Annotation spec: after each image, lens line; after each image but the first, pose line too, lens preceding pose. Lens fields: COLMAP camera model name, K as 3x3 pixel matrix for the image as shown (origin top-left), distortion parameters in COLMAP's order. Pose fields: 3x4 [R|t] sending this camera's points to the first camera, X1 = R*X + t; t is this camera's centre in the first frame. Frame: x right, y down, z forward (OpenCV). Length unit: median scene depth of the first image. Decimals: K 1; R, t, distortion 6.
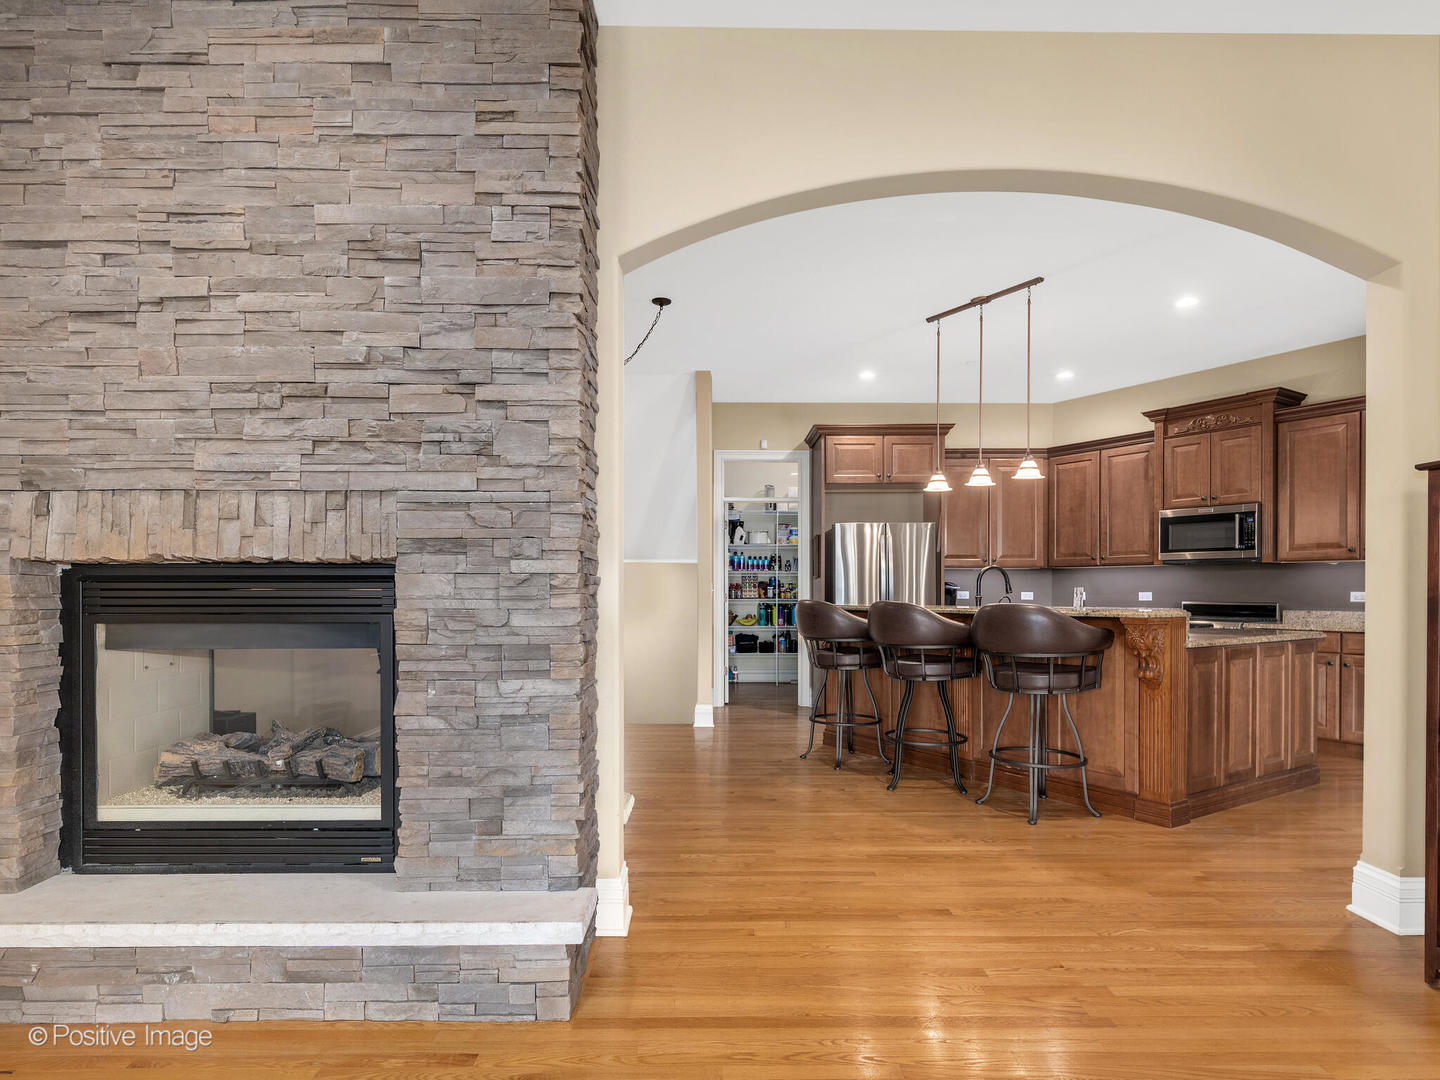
lens RADIAL K [[794.8, 0, 715.2], [0, 794.8, 597.8], [0, 0, 1]] dist [-0.003750, -0.001111]
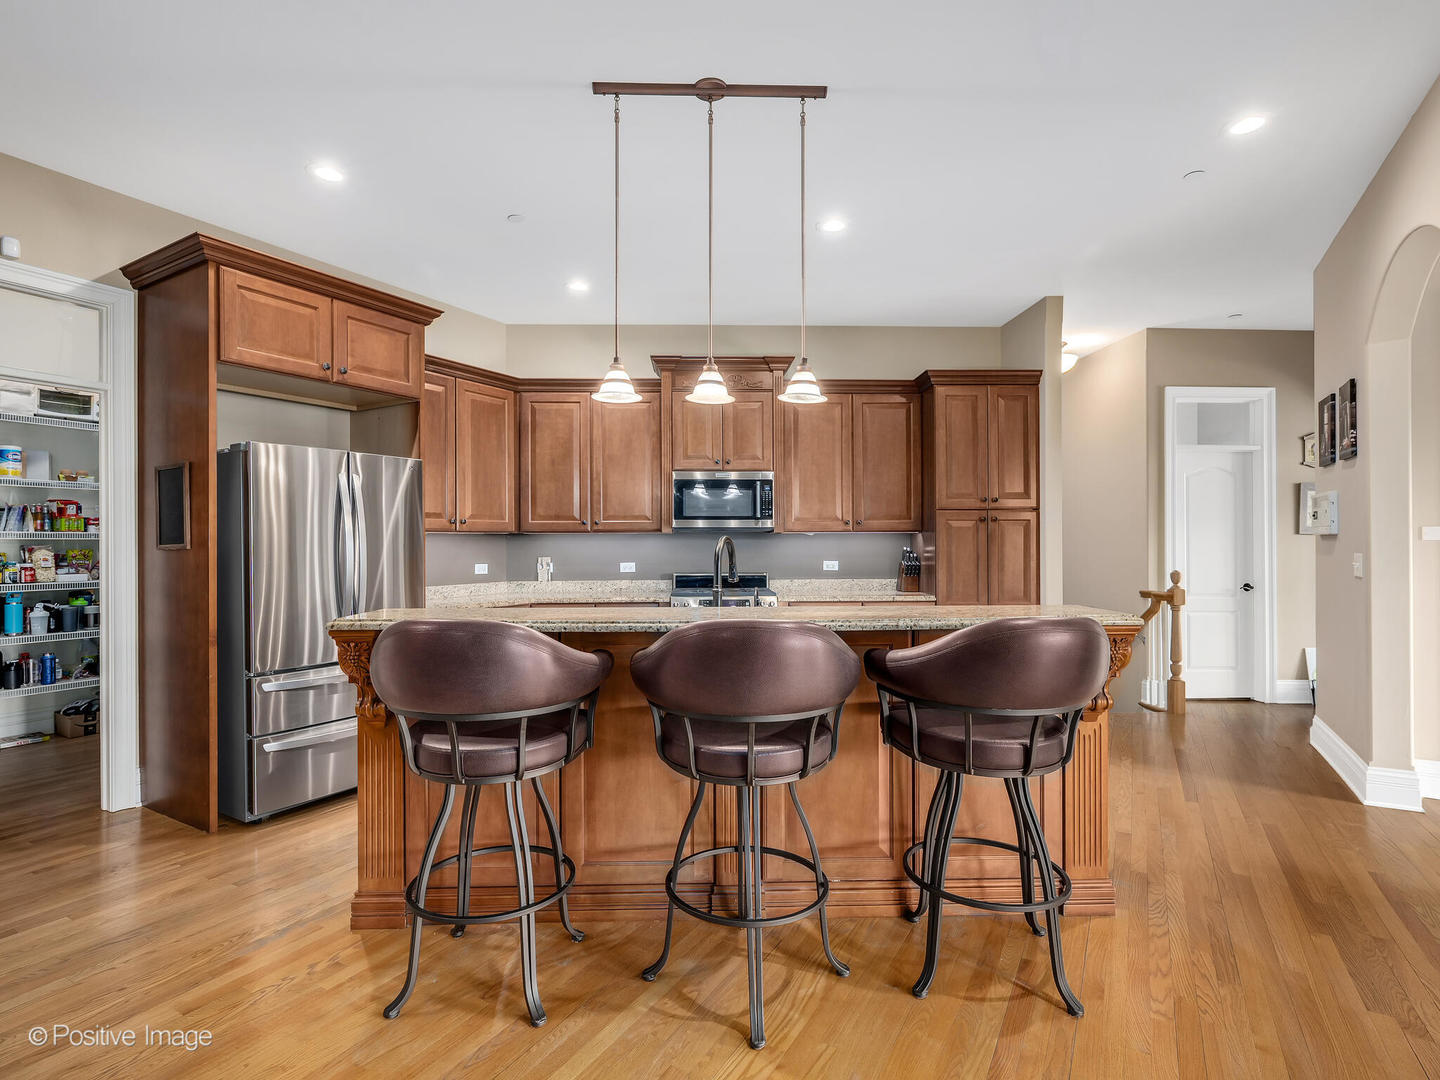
lens RADIAL K [[713.9, 0, 717.2], [0, 713.9, 545.5], [0, 0, 1]] dist [0.001456, -0.000106]
pose [[0.519206, -0.003533, 0.854642, -0.083290], [0.010778, 0.999939, -0.002414, -0.023316], [-0.854581, 0.010464, 0.519212, 0.506355]]
